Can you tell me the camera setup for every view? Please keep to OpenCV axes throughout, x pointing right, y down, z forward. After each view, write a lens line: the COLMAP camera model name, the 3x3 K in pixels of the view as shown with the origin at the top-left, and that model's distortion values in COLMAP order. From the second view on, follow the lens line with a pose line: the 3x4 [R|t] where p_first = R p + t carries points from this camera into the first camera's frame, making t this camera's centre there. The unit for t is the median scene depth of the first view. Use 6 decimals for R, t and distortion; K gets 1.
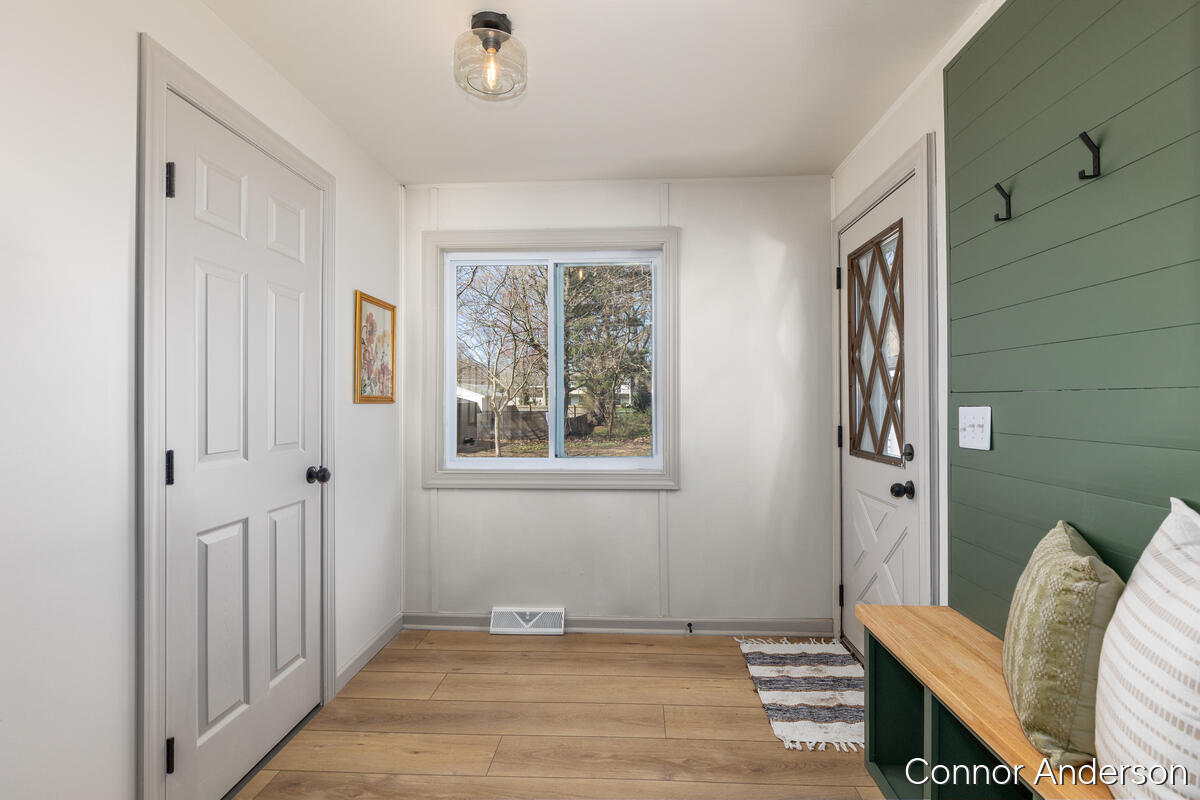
lens RADIAL K [[581.7, 0, 610.2], [0, 581.7, 393.8], [0, 0, 1]] dist [-0.017898, 0.004318]
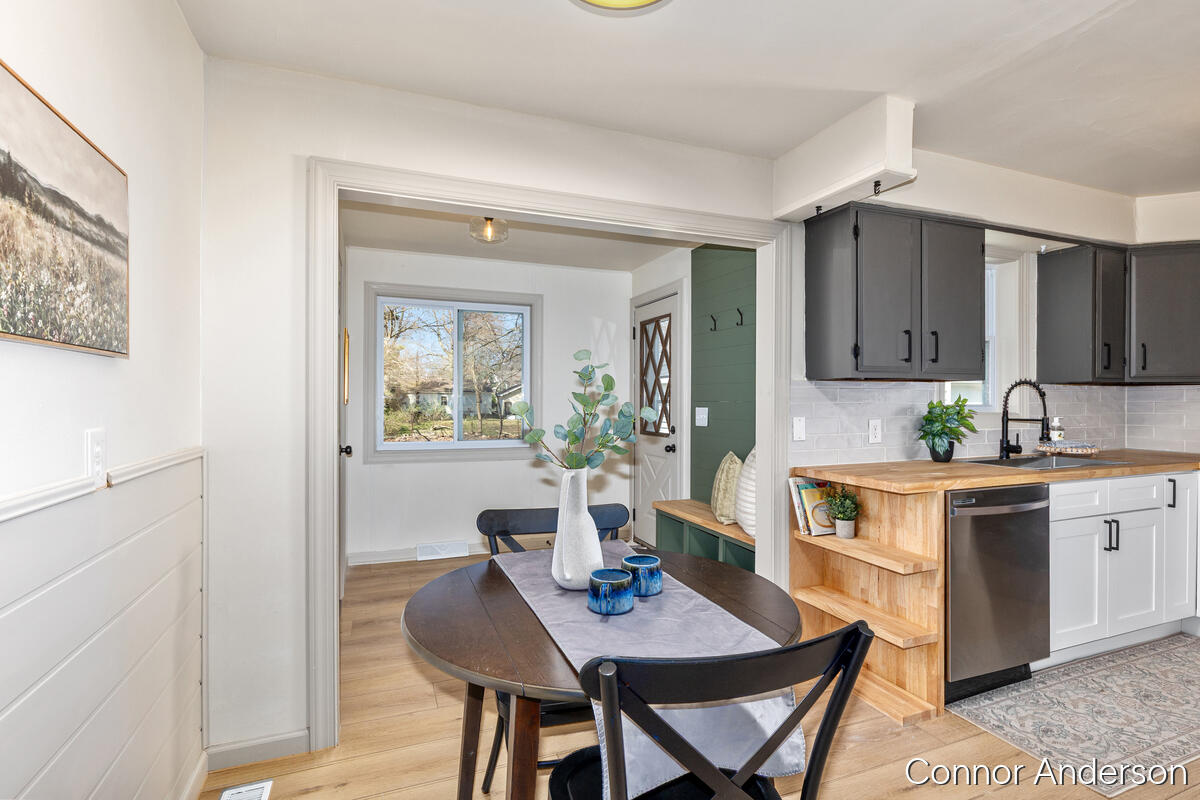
lens RADIAL K [[581.7, 0, 611.8], [0, 581.7, 399.5], [0, 0, 1]] dist [-0.017898, 0.004318]
pose [[0.913650, 0.007426, 0.406435, -0.454620], [-0.011383, 0.999908, 0.007318, -0.015652], [-0.406343, -0.011312, 0.913651, -0.689647]]
